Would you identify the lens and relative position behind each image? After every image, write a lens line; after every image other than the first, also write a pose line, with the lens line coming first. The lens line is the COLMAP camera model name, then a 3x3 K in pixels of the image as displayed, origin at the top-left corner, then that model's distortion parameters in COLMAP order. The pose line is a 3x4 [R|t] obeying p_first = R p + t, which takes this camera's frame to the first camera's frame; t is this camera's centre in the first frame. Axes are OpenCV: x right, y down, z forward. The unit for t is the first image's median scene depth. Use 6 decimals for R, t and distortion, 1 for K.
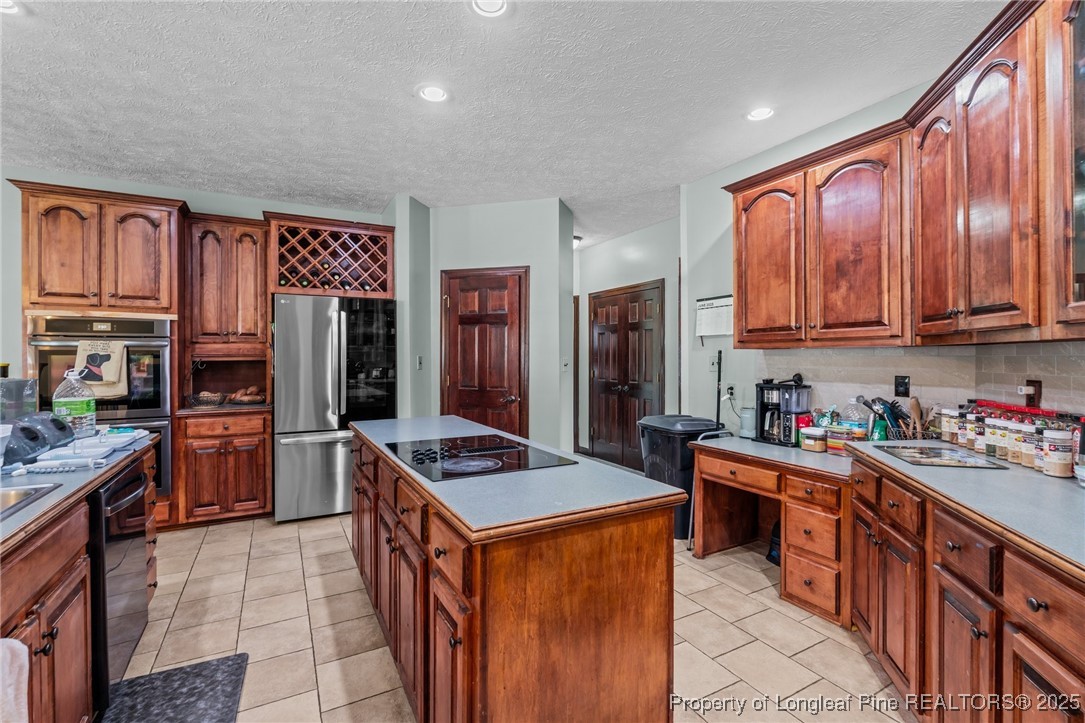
lens RADIAL K [[475.6, 0, 537.7], [0, 475.6, 359.1], [0, 0, 1]] dist [-0.015962, 0.003877]
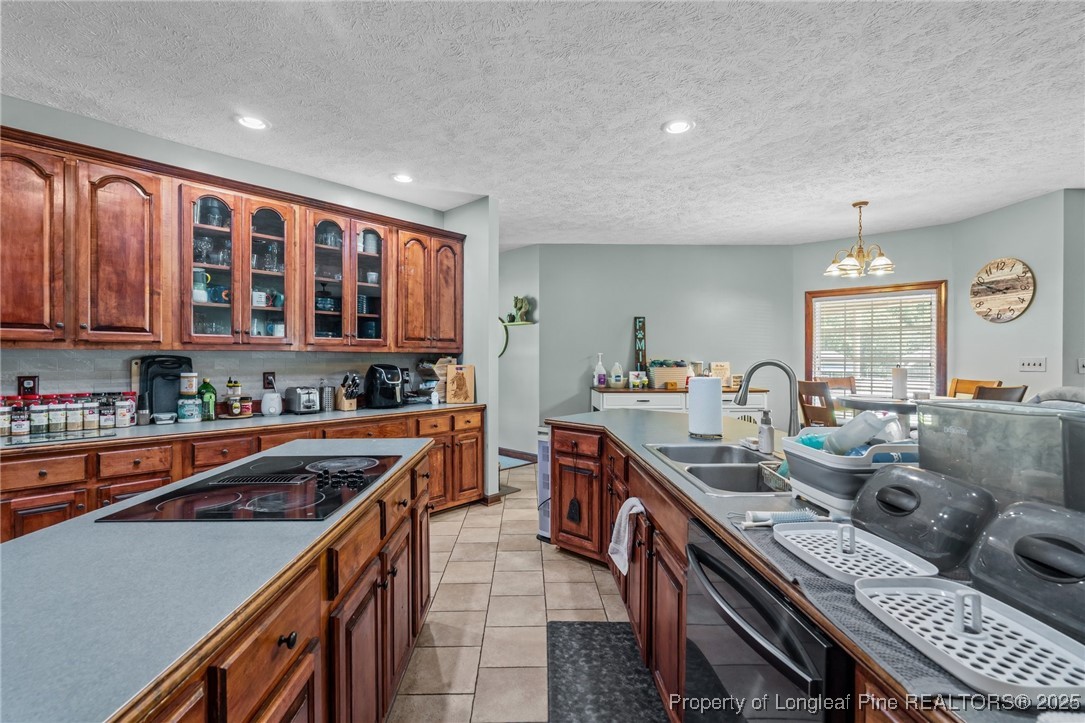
lens RADIAL K [[475.6, 0, 538.5], [0, 475.6, 360.2], [0, 0, 1]] dist [-0.015962, 0.003877]
pose [[-0.891422, -0.002085, 0.453169, -0.635422], [0.002804, 0.999945, 0.010118, -0.007927], [-0.453165, 0.010290, -0.891367, 1.108582]]
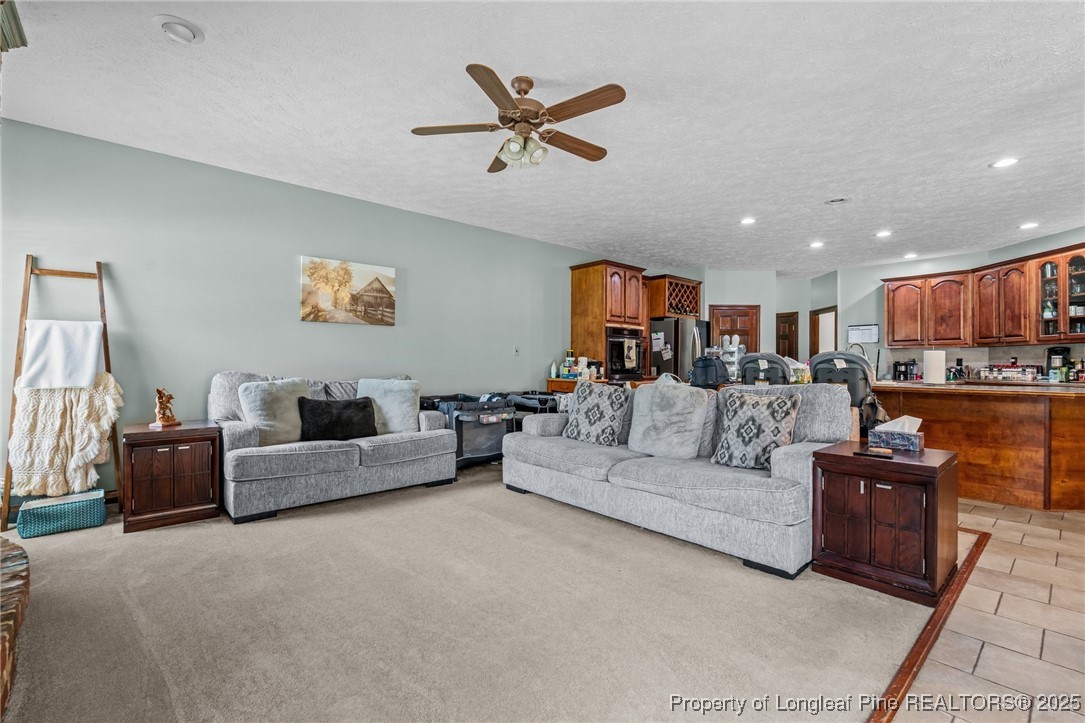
lens RADIAL K [[475.6, 0, 539.6], [0, 475.6, 360.3], [0, 0, 1]] dist [-0.015962, 0.003877]
pose [[0.975925, 0.009758, 0.217888, -2.103919], [-0.006629, 0.999864, -0.015088, 0.099595], [-0.218006, 0.013280, 0.975857, -1.077862]]
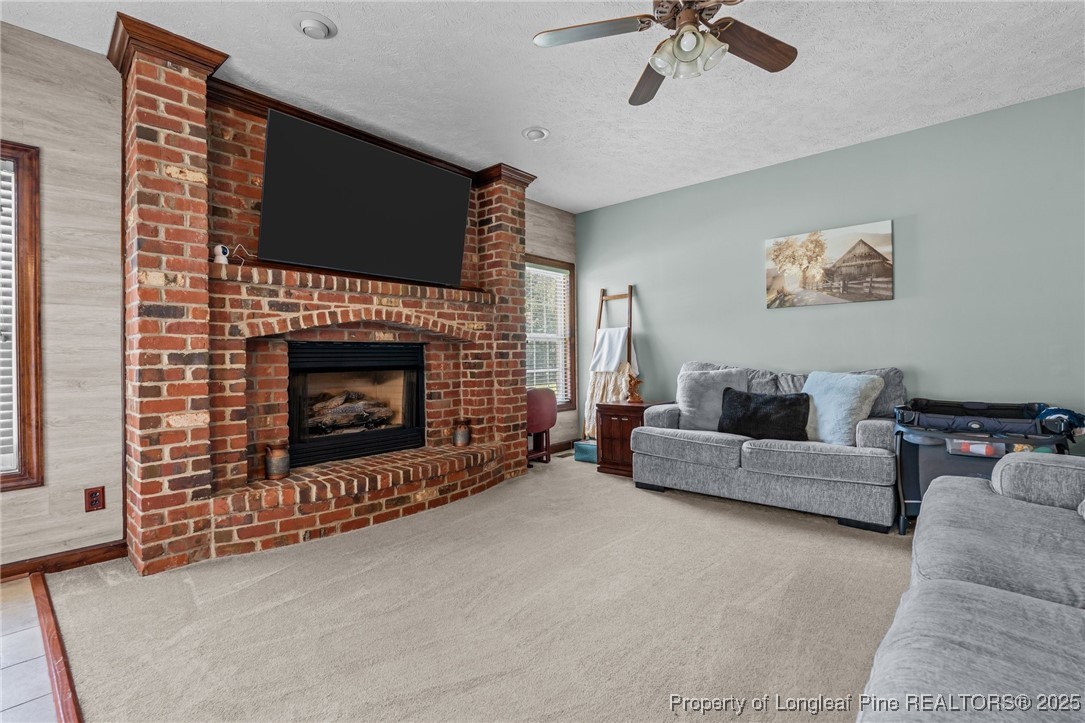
lens RADIAL K [[475.6, 0, 542.3], [0, 475.6, 358.2], [0, 0, 1]] dist [-0.015962, 0.003877]
pose [[0.342380, 0.002890, -0.939557, -1.314042], [0.003137, 0.999986, 0.004219, 0.097421], [0.939556, -0.004392, 0.342366, -0.507237]]
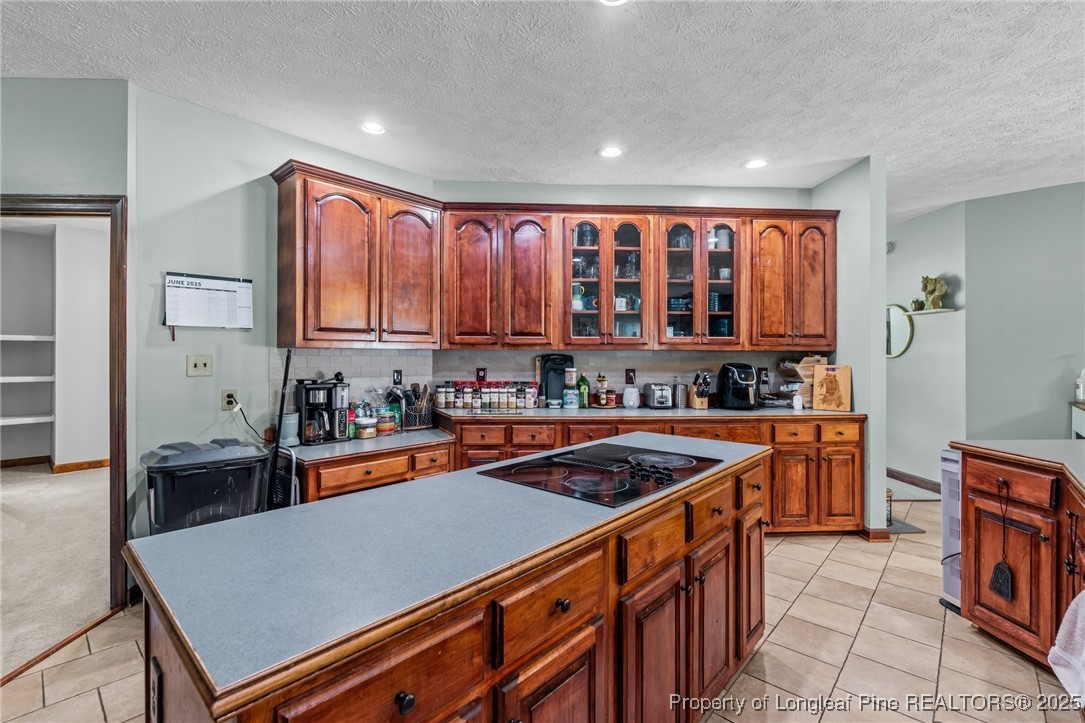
lens RADIAL K [[475.6, 0, 535.4], [0, 475.6, 353.9], [0, 0, 1]] dist [-0.015962, 0.003877]
pose [[-0.321209, 0.004302, 0.946998, -0.679647], [0.002529, 0.999990, -0.003685, -0.005334], [-0.947005, 0.001212, -0.321217, 1.031886]]
